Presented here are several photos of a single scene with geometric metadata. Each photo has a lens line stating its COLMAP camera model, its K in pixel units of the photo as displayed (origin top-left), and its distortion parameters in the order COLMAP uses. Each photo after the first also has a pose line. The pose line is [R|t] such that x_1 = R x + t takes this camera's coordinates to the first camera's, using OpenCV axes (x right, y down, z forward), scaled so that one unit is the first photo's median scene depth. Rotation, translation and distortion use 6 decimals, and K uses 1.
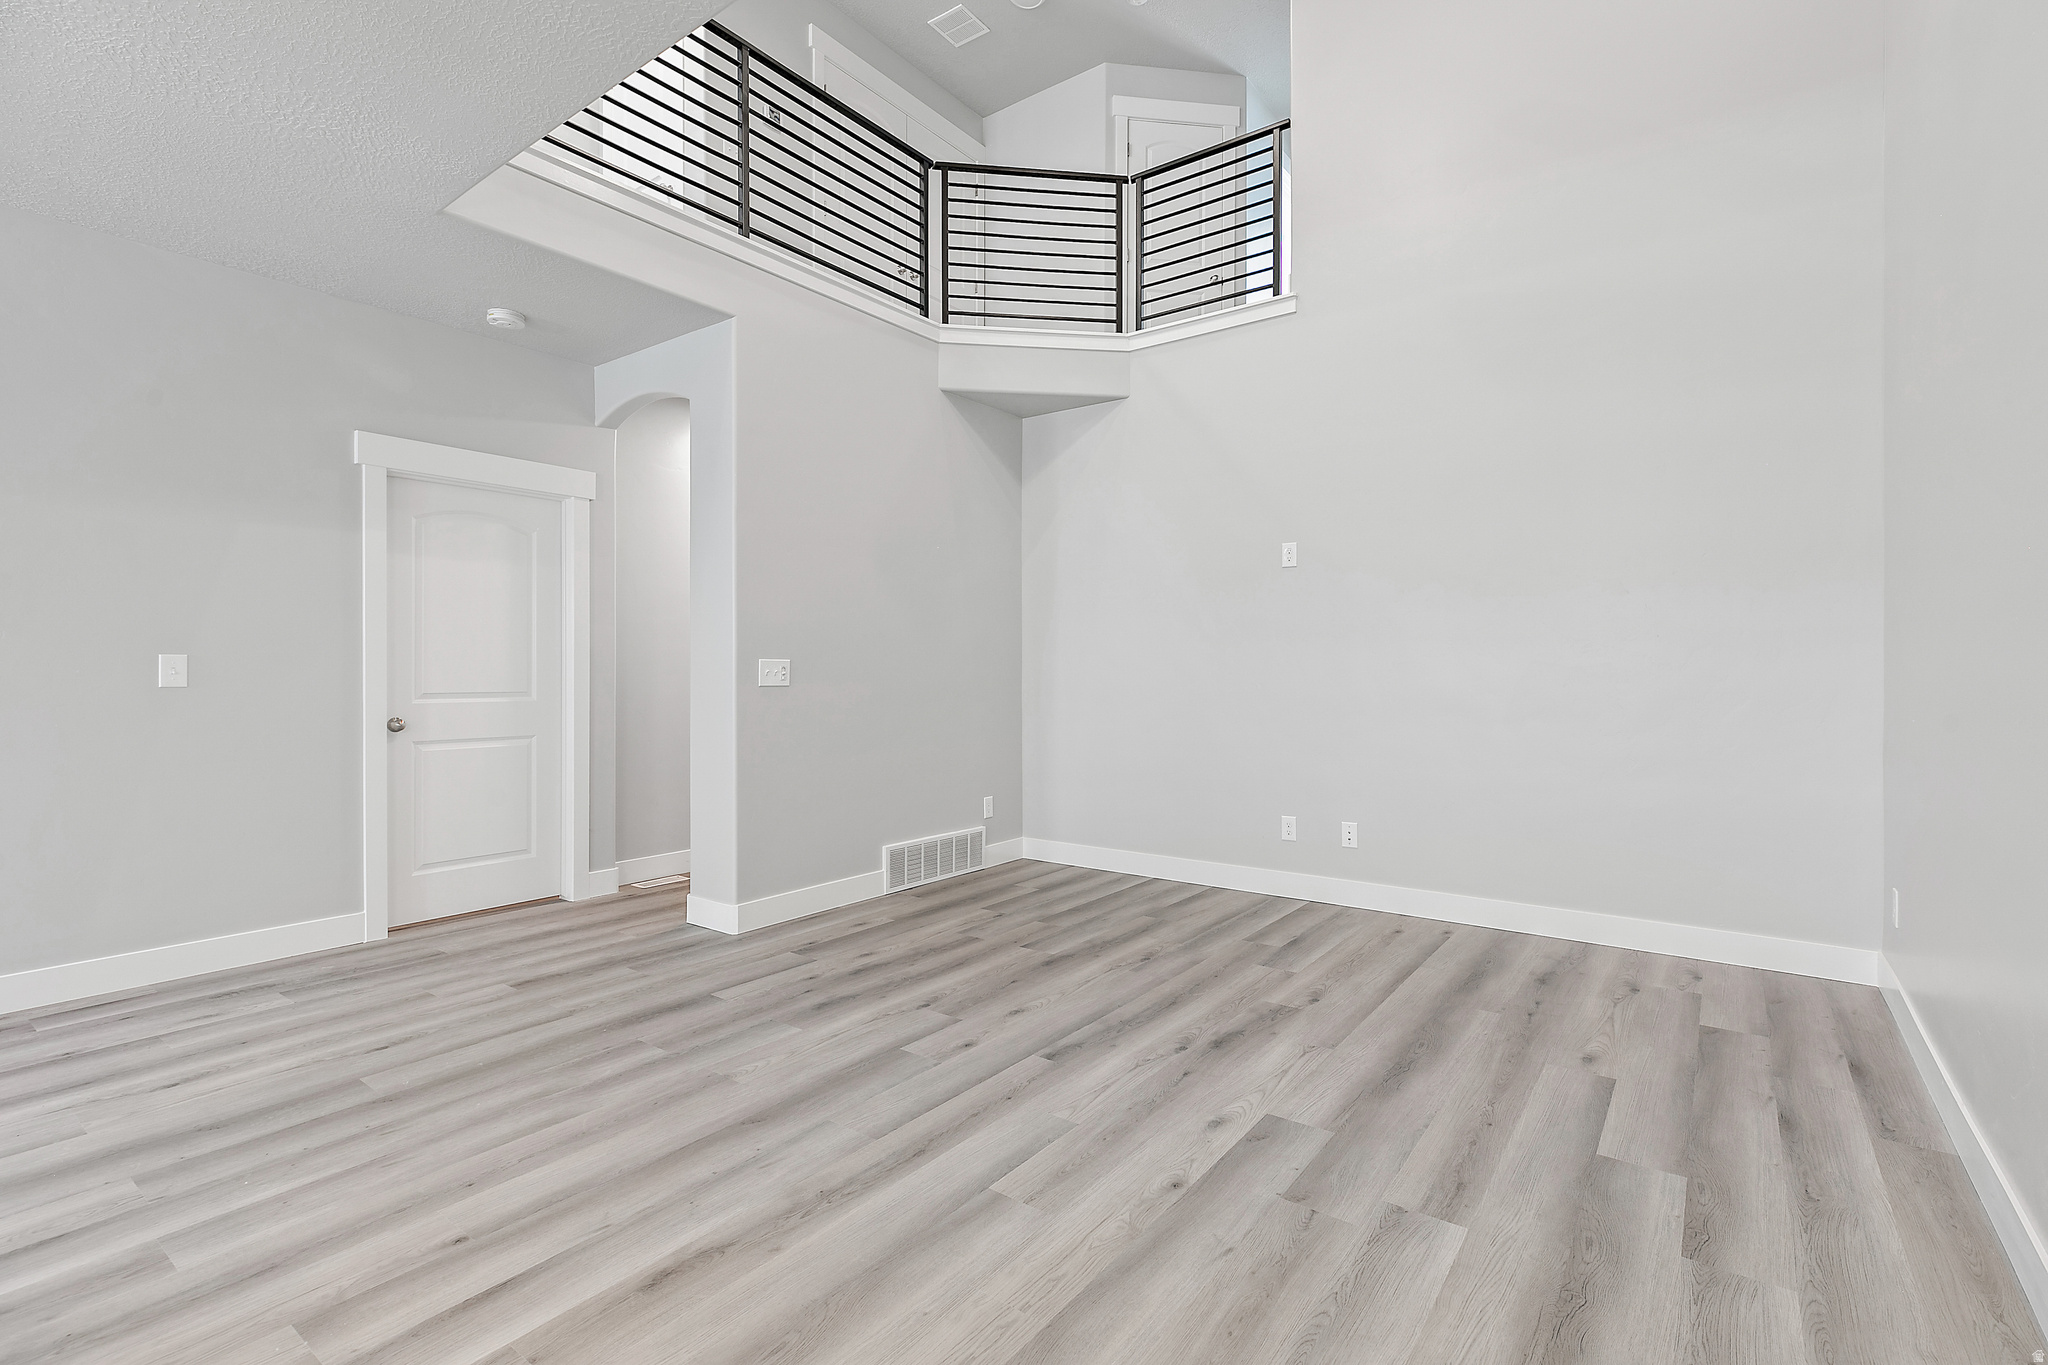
lens RADIAL K [[931.8, 0, 1036.0], [0, 931.8, 682.2], [0, 0, 1]] dist [0.001940, 0.001172]
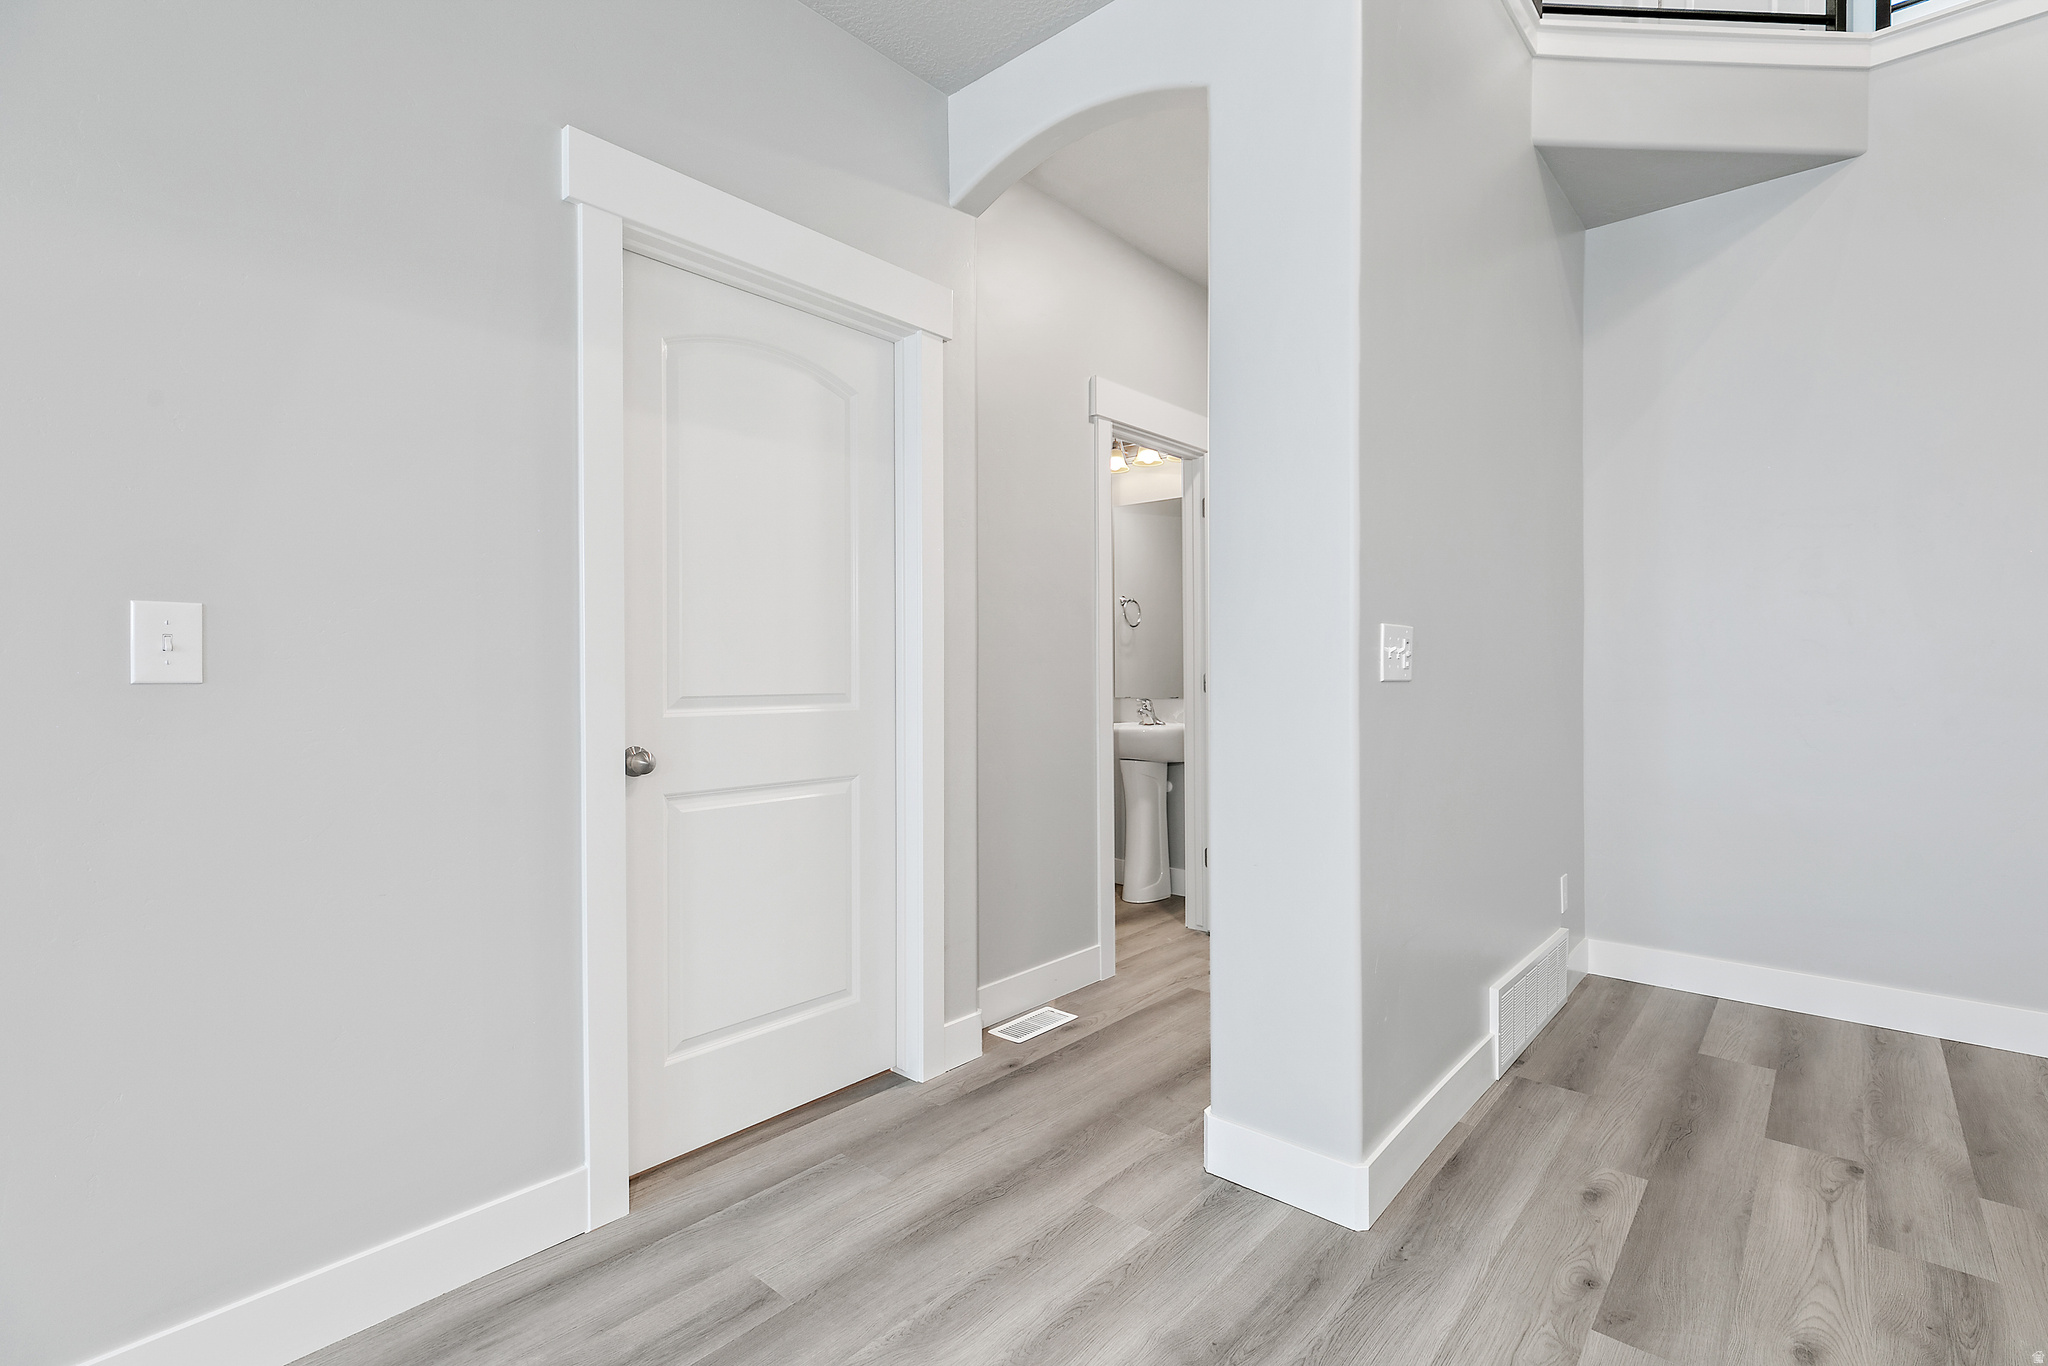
lens RADIAL K [[931.8, 0, 1029.9], [0, 931.8, 683.0], [0, 0, 1]] dist [0.001940, 0.001172]
pose [[0.996777, -0.003356, -0.080148, -0.538720], [0.003487, 0.999993, 0.001501, 0.005253], [0.080143, -0.001776, 0.996782, 0.646933]]
